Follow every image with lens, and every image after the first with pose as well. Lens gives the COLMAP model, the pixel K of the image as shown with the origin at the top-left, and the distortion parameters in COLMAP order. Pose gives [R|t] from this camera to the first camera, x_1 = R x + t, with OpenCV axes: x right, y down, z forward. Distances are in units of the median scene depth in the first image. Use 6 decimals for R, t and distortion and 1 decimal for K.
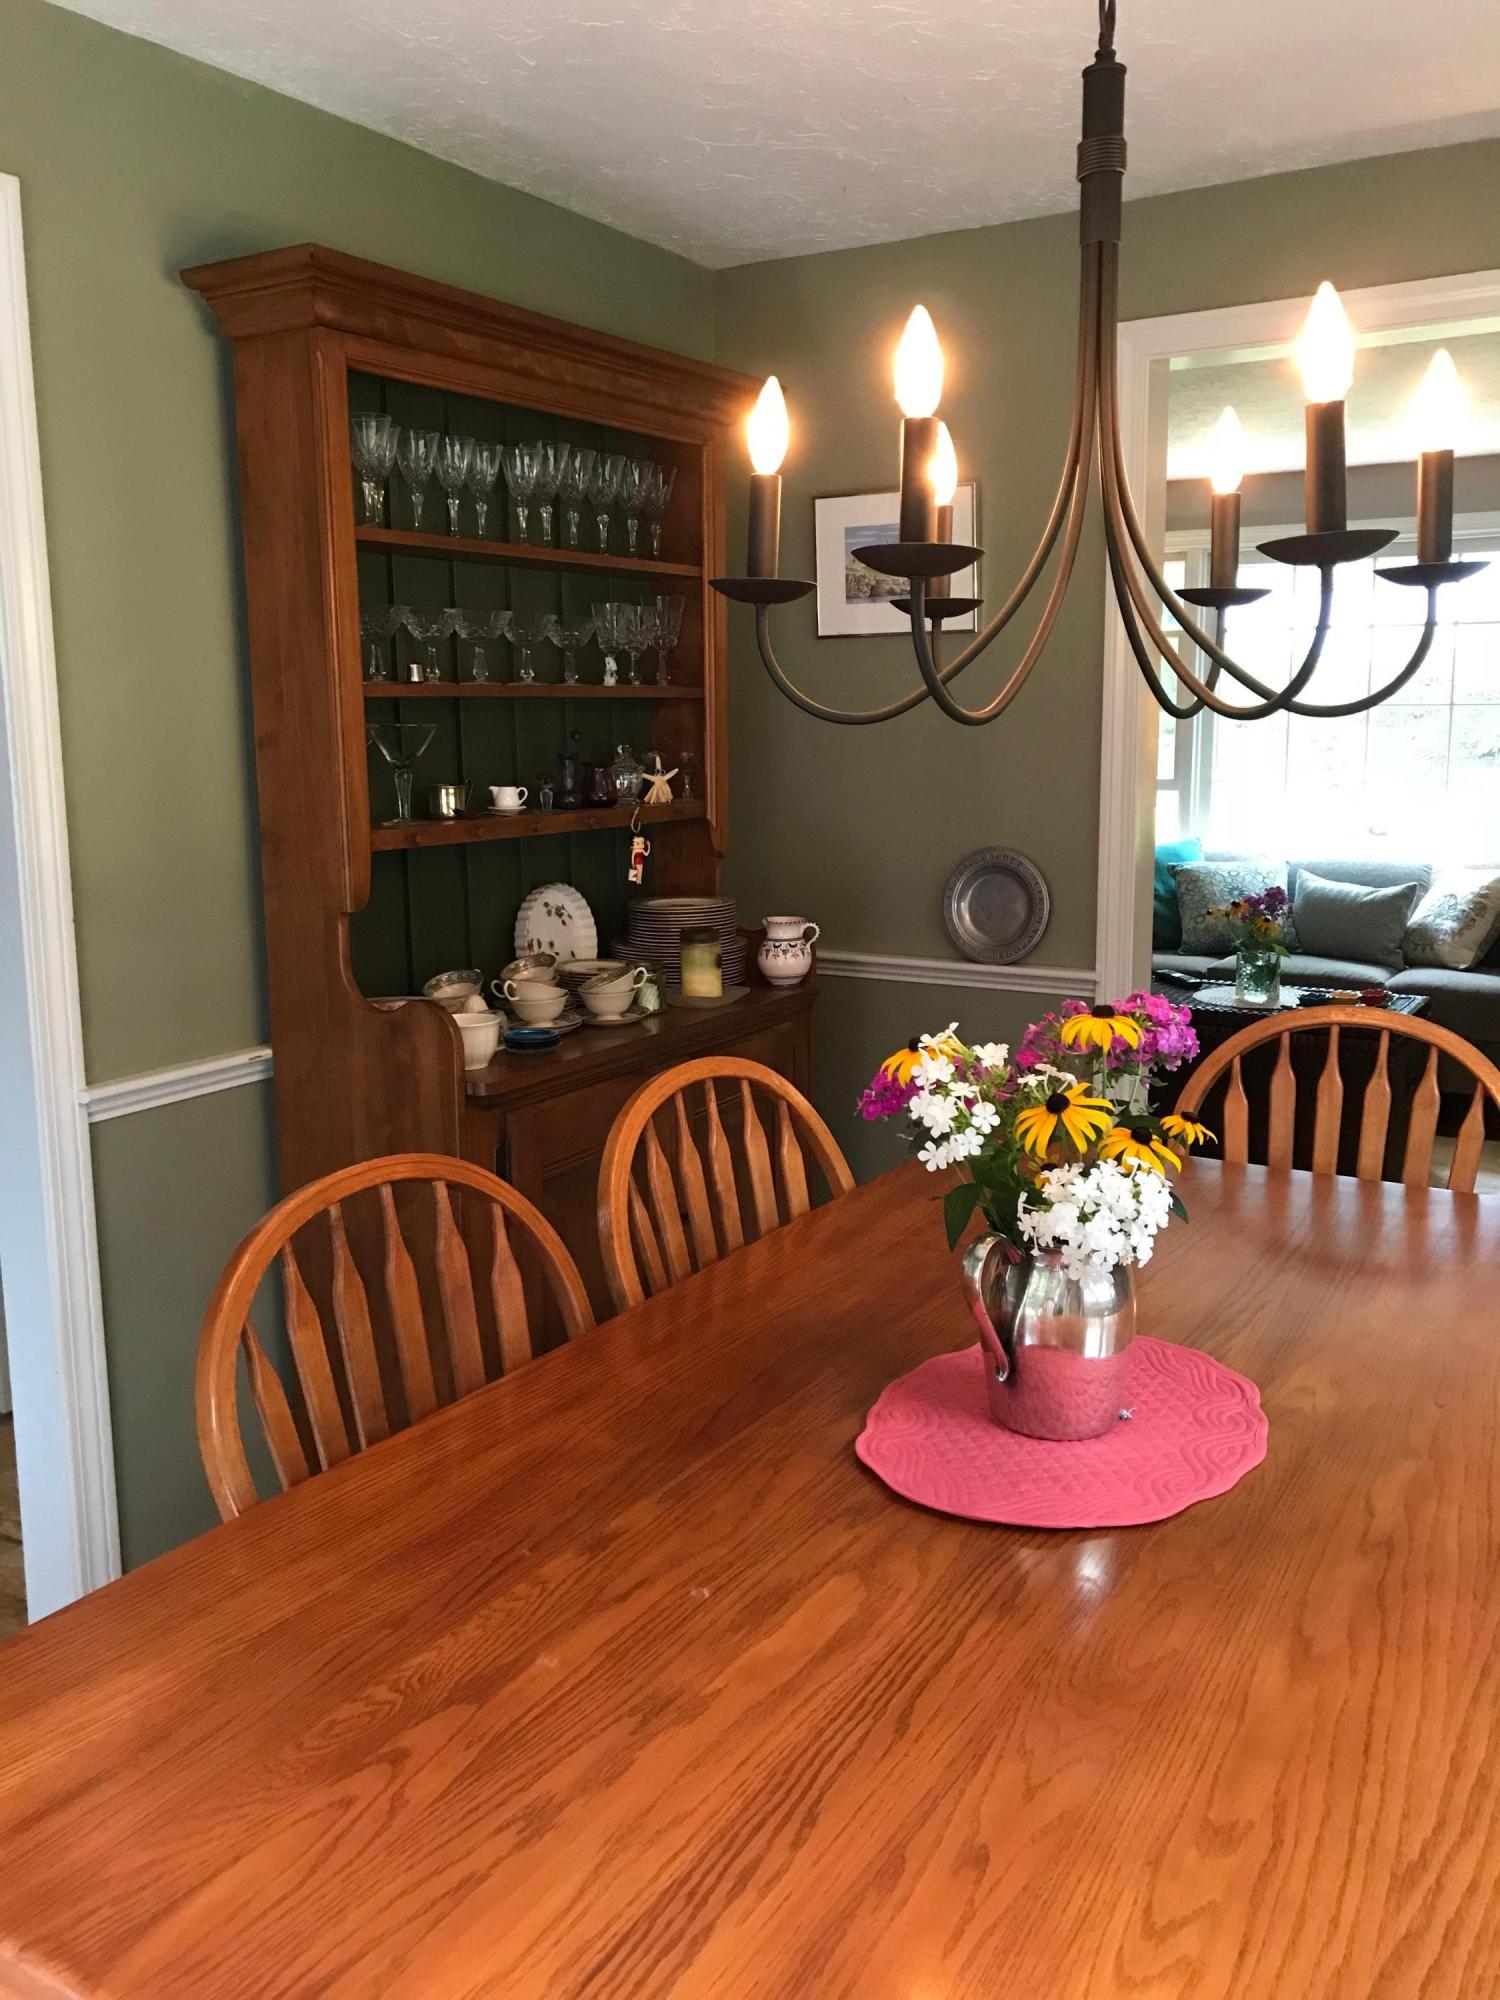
lens RADIAL K [[1653.3, 0, 749.6], [0, 1653.3, 993.0], [0, 0, 1]] dist [0.018179, -0.026522]
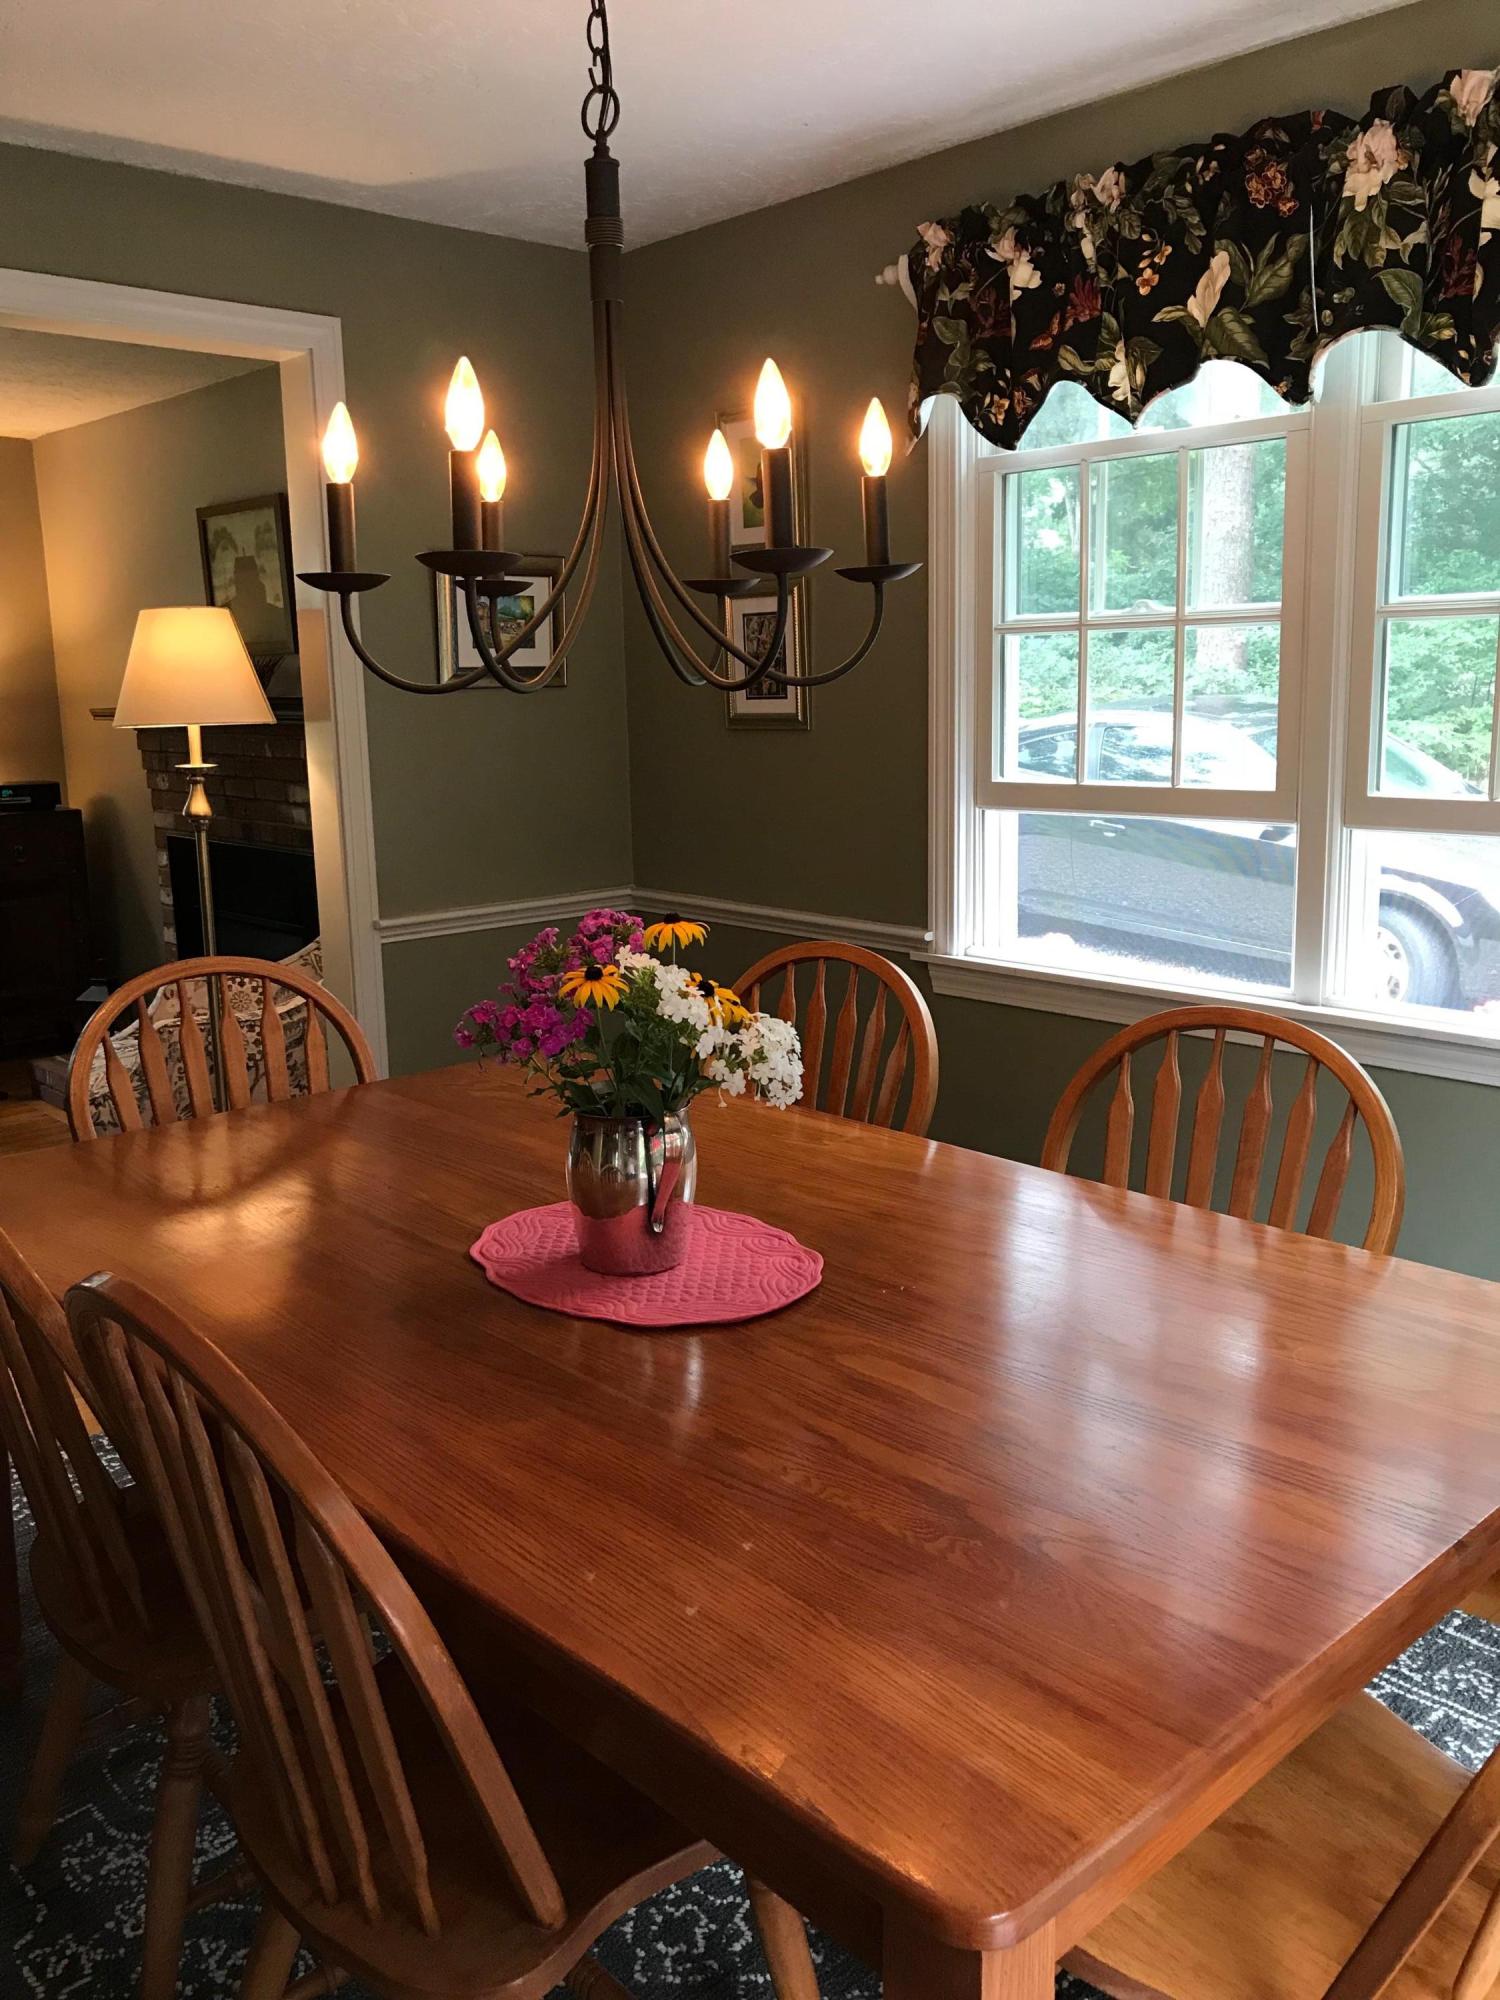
lens RADIAL K [[1653.3, 0, 748.4], [0, 1653.3, 1001.0], [0, 0, 1]] dist [0.018179, -0.026522]
pose [[0.299928, -0.204925, 0.931692, -1.045318], [0.185142, 0.970589, 0.153880, -0.118856], [-0.935824, 0.126342, 0.329047, 0.583475]]
